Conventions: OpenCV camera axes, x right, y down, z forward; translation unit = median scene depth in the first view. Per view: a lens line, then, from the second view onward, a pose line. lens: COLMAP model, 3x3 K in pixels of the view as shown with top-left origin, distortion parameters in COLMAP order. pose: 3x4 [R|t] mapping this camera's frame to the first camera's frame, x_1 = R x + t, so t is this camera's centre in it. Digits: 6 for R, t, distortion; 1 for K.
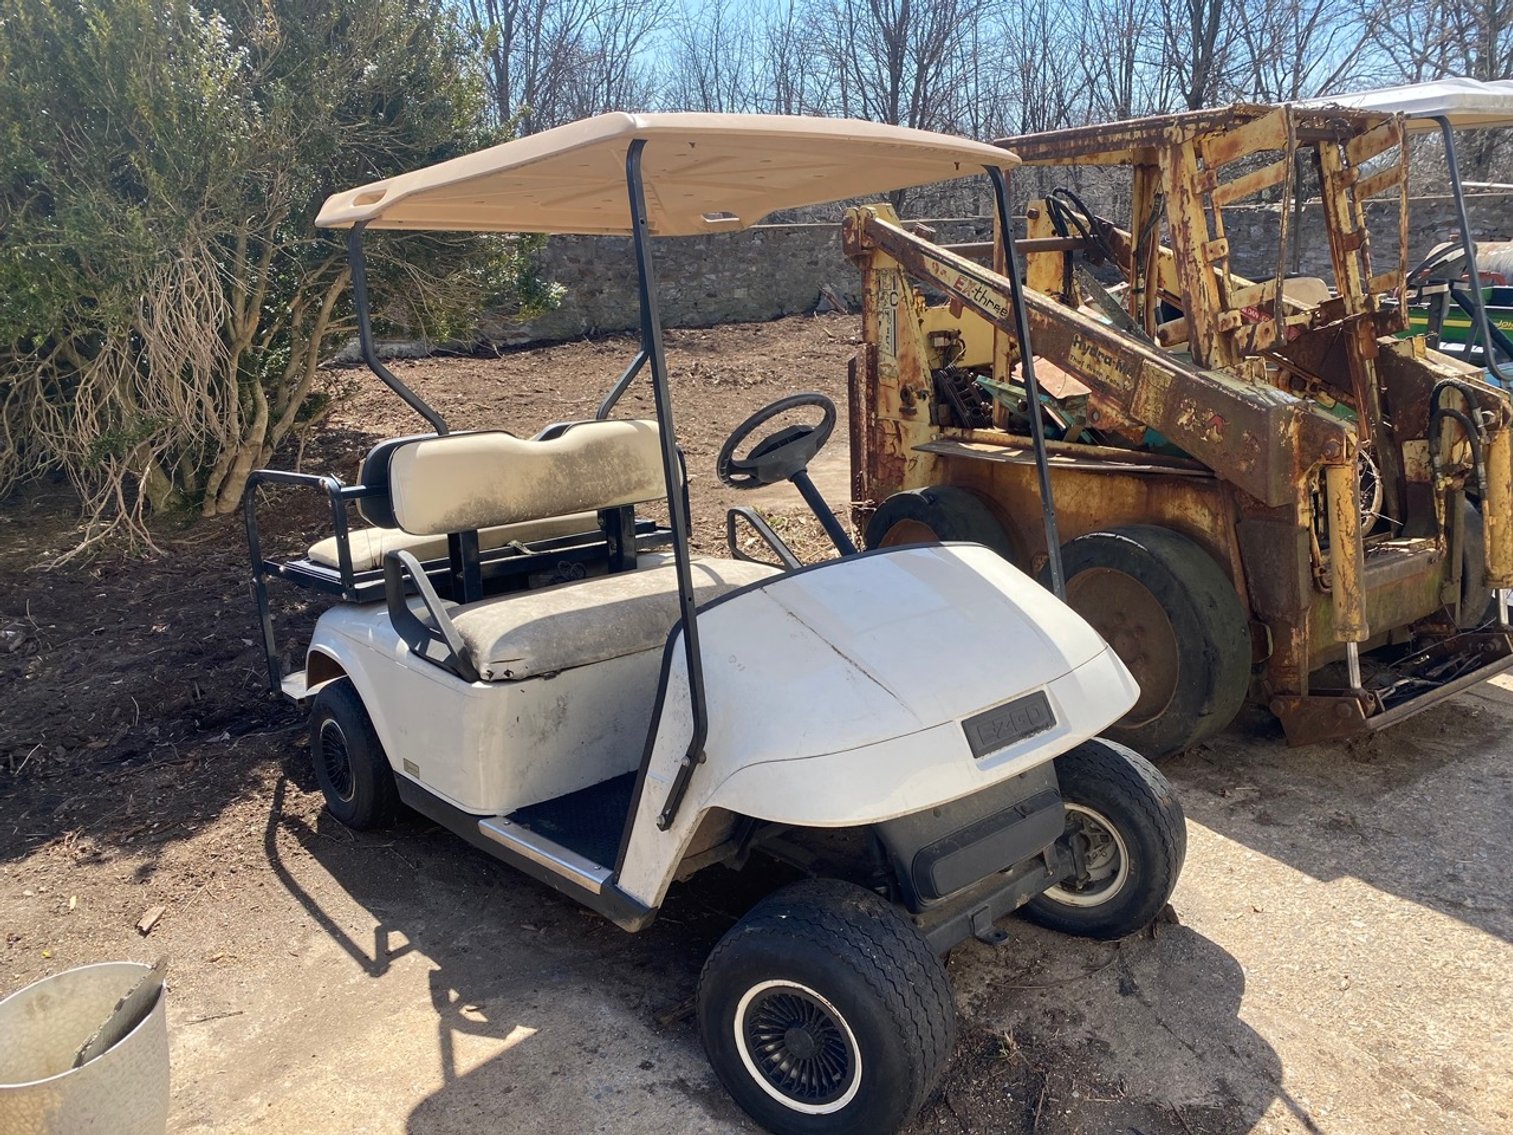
lens RADIAL K [[1138.4, 0, 756.5], [0, 1138.4, 567.5], [0, 0, 1]] dist [-0.004175, -0.004955]
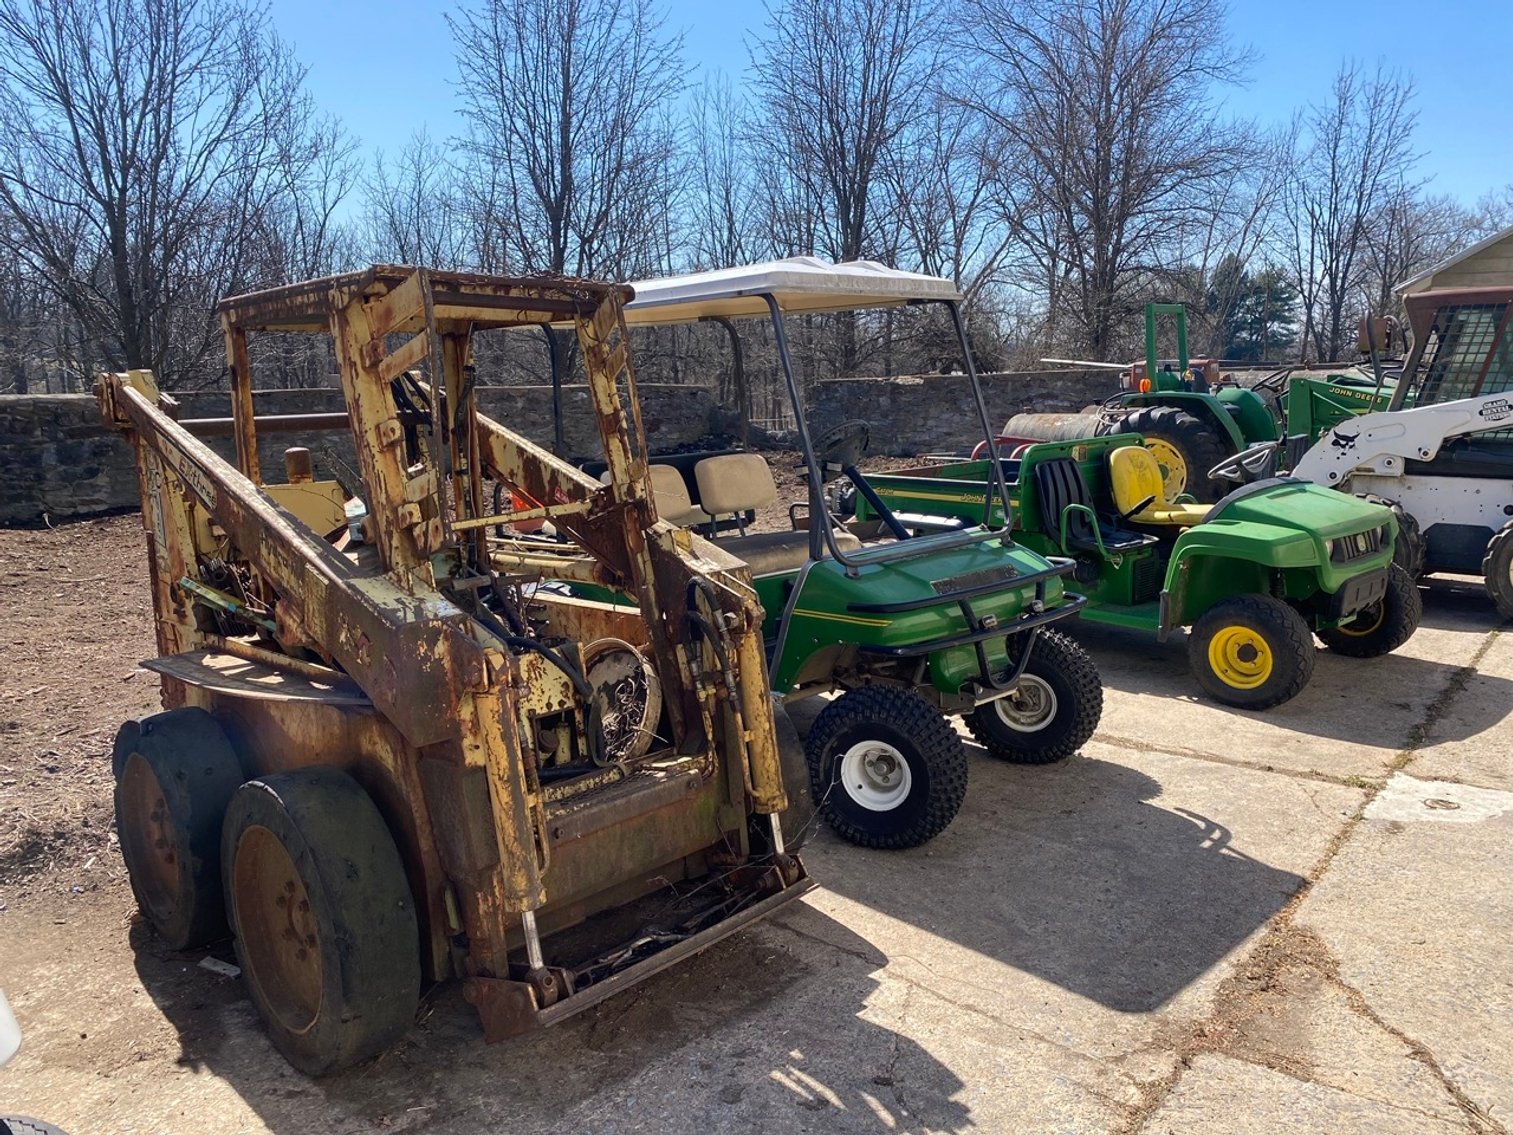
lens RADIAL K [[1113.5, 0, 756.5], [0, 1113.5, 567.5], [0, 0, 1]] dist [0.165686, -0.484982]
pose [[0.975088, -0.017205, 0.221151, 0.472180], [0.046510, 0.990684, -0.127996, -0.060428], [-0.216889, 0.135093, 0.966804, 0.147028]]
